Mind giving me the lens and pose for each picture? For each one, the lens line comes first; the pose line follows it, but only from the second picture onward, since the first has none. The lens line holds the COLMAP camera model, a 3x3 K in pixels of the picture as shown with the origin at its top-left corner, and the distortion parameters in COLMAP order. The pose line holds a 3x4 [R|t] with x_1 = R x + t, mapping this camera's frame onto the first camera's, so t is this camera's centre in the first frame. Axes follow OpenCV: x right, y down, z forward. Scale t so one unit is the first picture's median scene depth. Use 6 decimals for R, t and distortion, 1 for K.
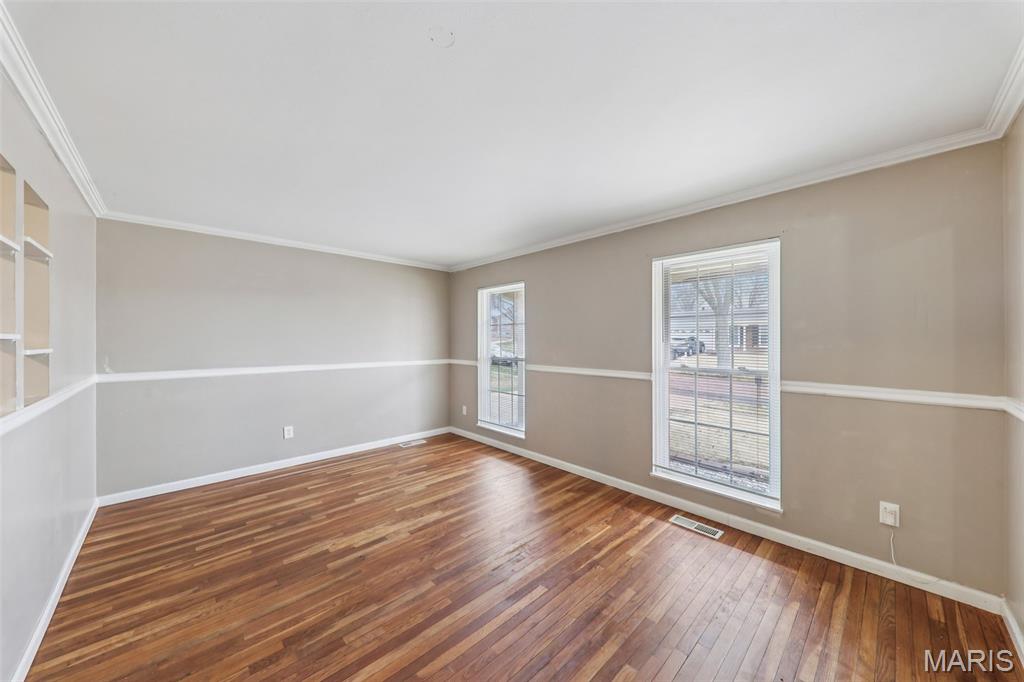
lens RADIAL K [[356.0, 0, 508.0], [0, 356.0, 338.5], [0, 0, 1]] dist [0.038305, -0.012906]
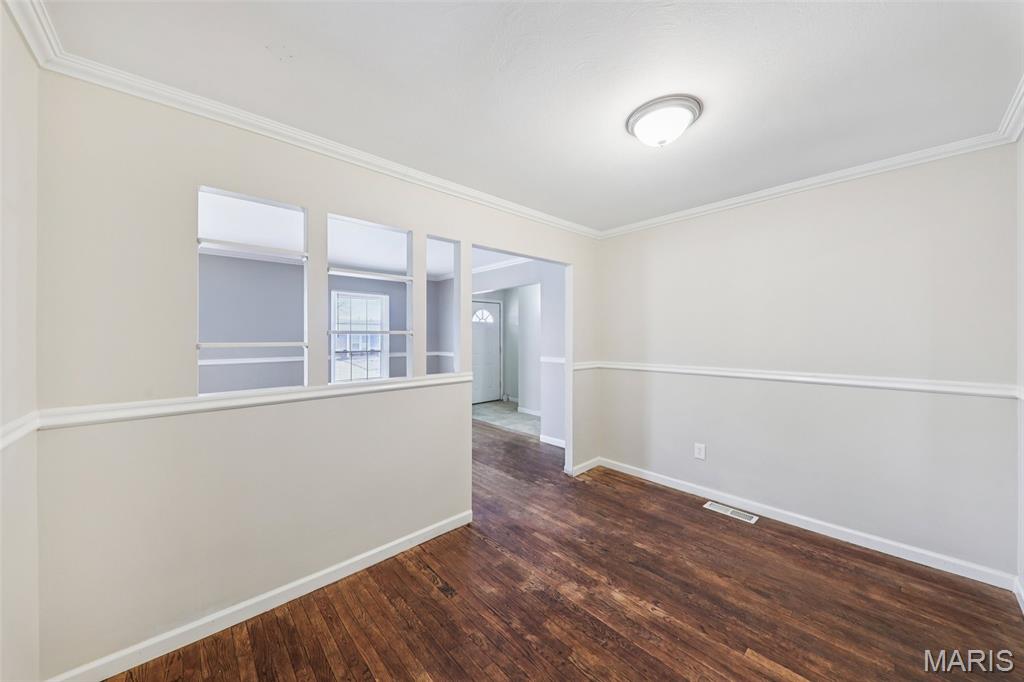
lens RADIAL K [[356.0, 0, 508.0], [0, 356.0, 338.5], [0, 0, 1]] dist [0.038305, -0.012906]
pose [[0.017556, -0.002389, 0.999843, -1.331101], [-0.006570, 0.999975, 0.002505, 0.004958], [-0.999824, -0.006613, 0.017540, 0.125859]]
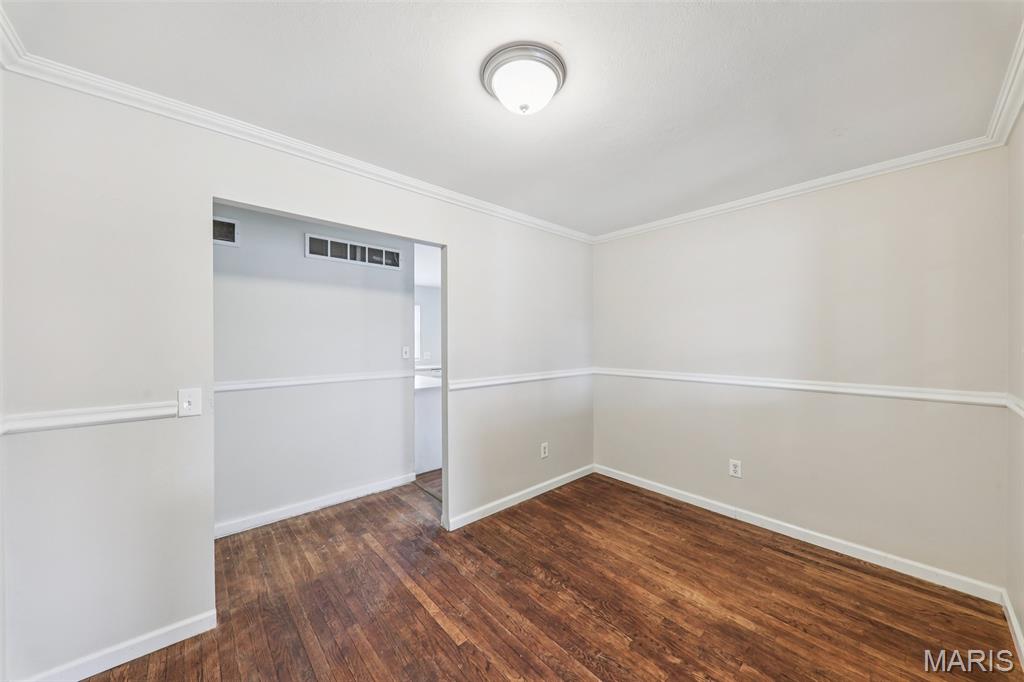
lens RADIAL K [[358.8, 0, 512.0], [0, 358.8, 341.0], [0, 0, 1]] dist [0.027034, -0.009018]
pose [[-0.009853, 0.004939, -0.999939, -0.262074], [0.010945, 0.999928, 0.004831, -0.002709], [0.999892, -0.010896, -0.009907, -0.124882]]
